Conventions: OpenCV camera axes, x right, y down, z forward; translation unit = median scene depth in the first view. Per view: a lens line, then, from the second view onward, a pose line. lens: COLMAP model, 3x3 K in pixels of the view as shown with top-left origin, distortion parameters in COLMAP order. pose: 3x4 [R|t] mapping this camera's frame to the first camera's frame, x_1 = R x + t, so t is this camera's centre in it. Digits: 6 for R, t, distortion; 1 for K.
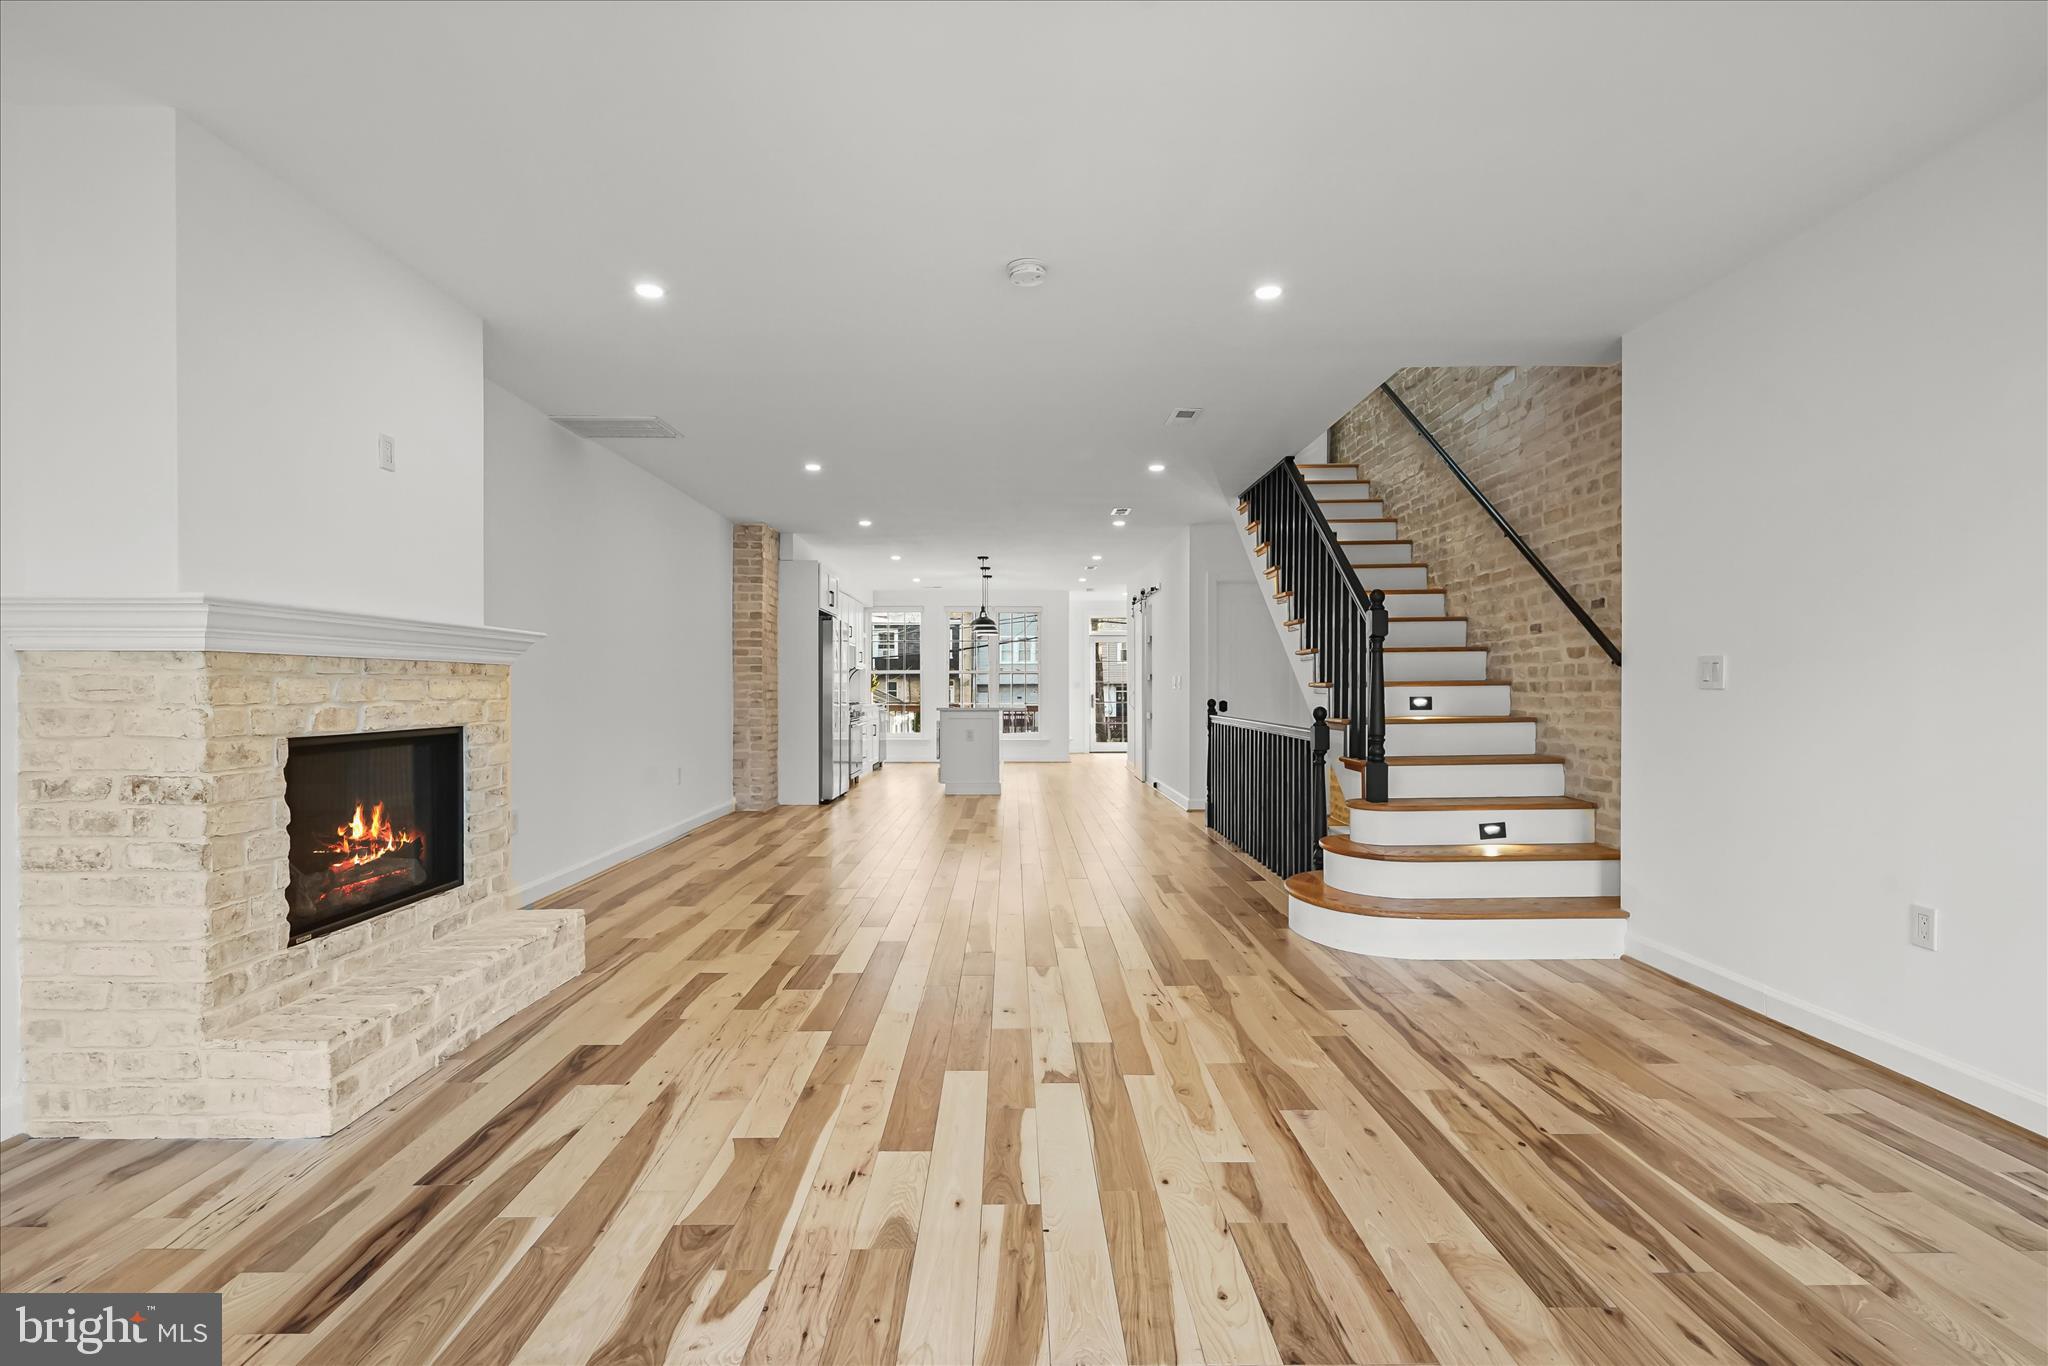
lens RADIAL K [[960.8, 0, 1027.8], [0, 960.8, 692.9], [0, 0, 1]] dist [-0.008075, 0.002502]
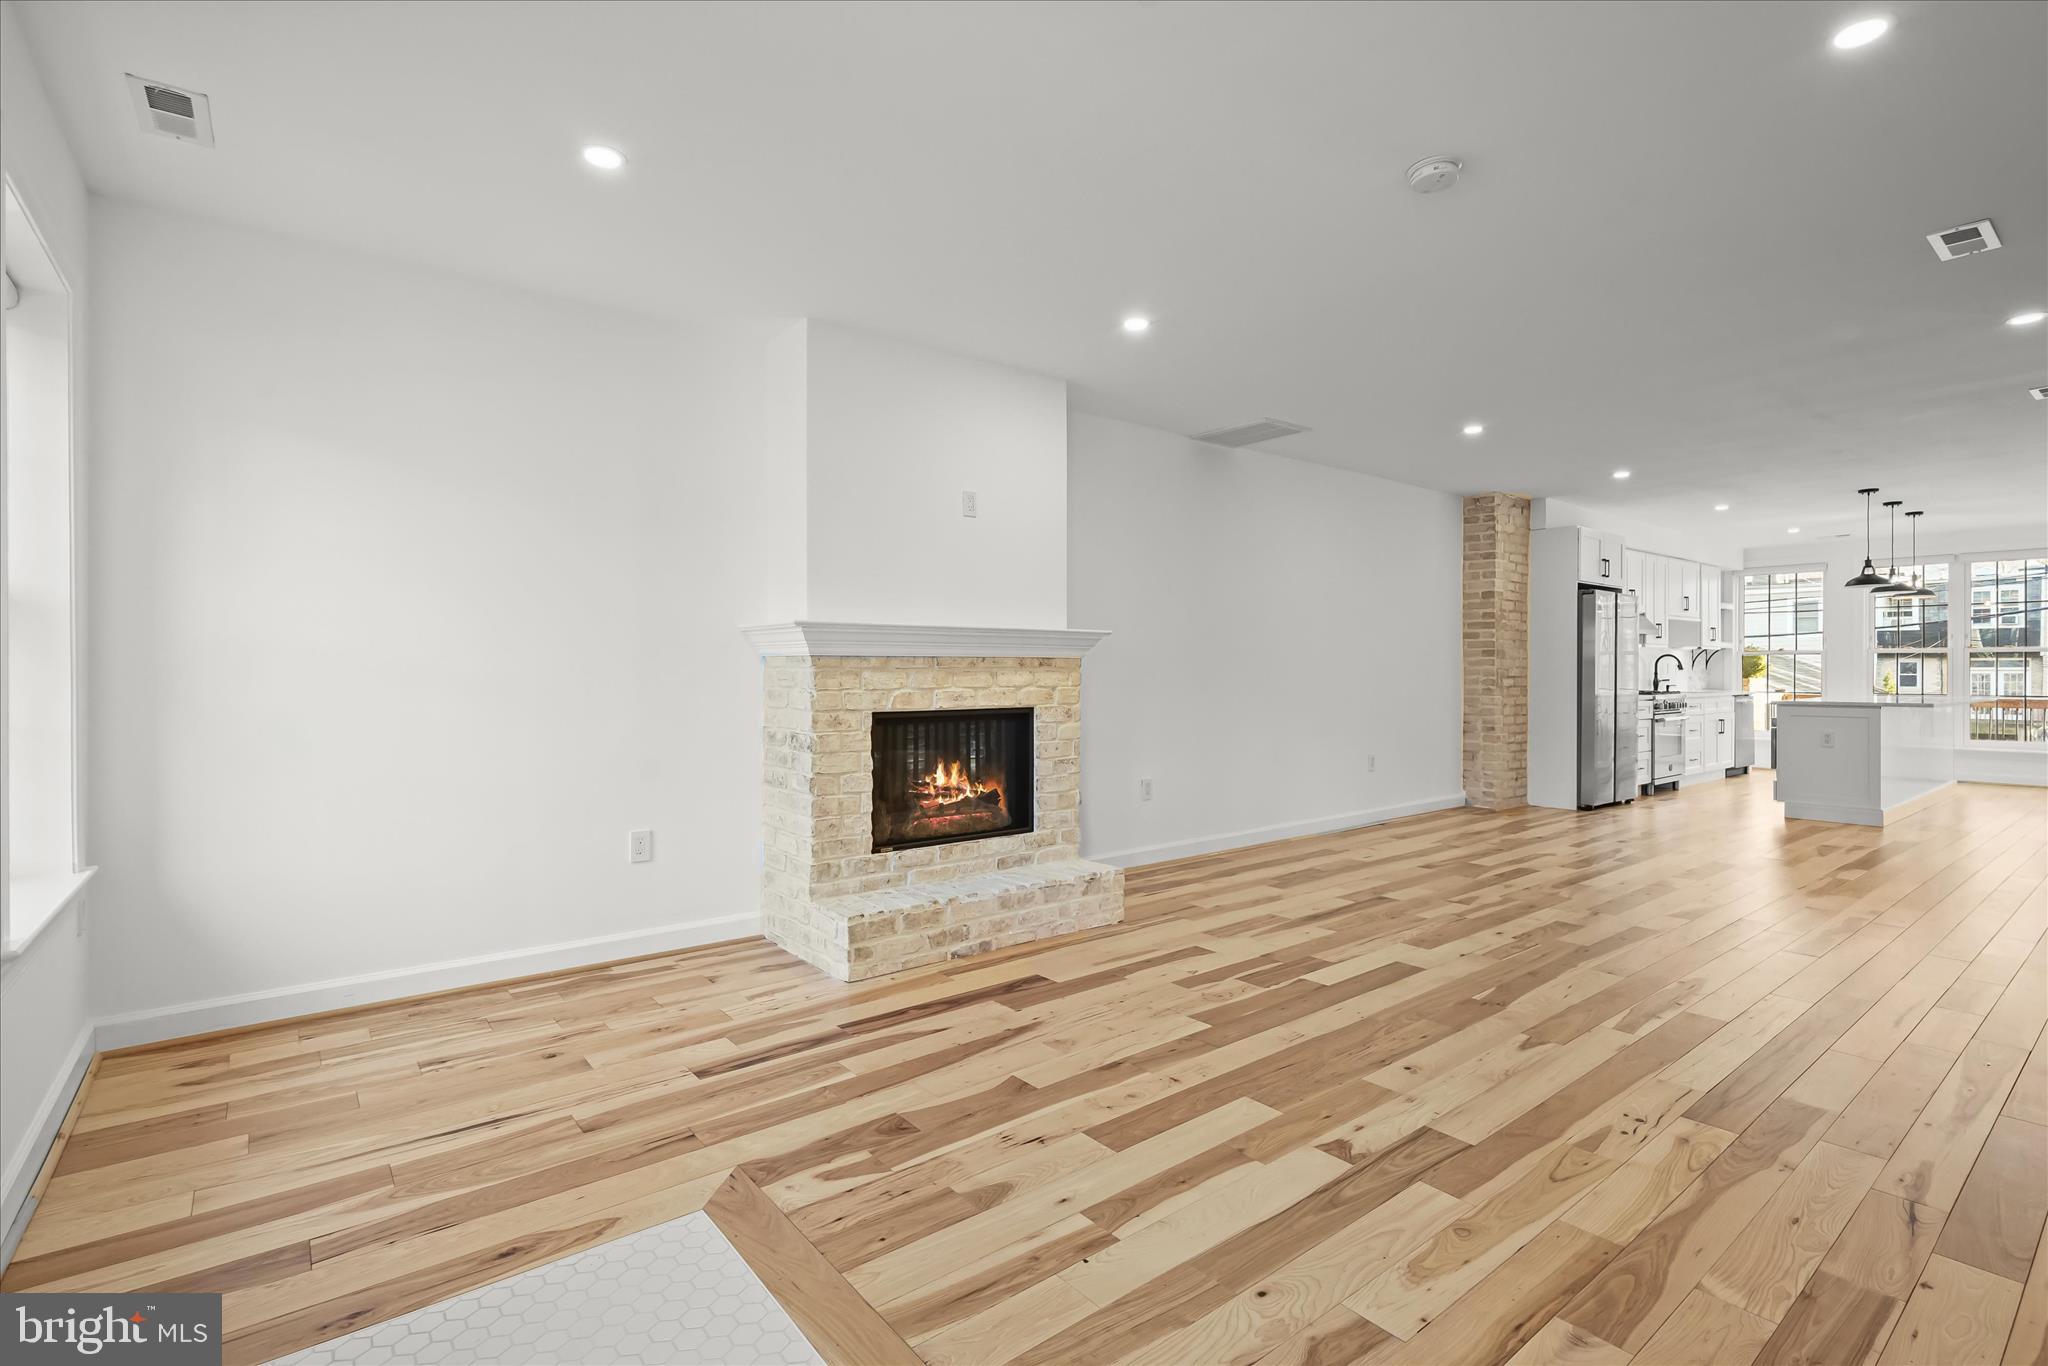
lens RADIAL K [[960.8, 0, 1013.3], [0, 960.8, 675.2], [0, 0, 1]] dist [-0.008075, 0.002502]
pose [[0.602508, 0.005312, -0.798095, 0.488151], [-0.004312, 0.999985, 0.003400, -0.014488], [0.798101, 0.001392, 0.602522, 0.248061]]
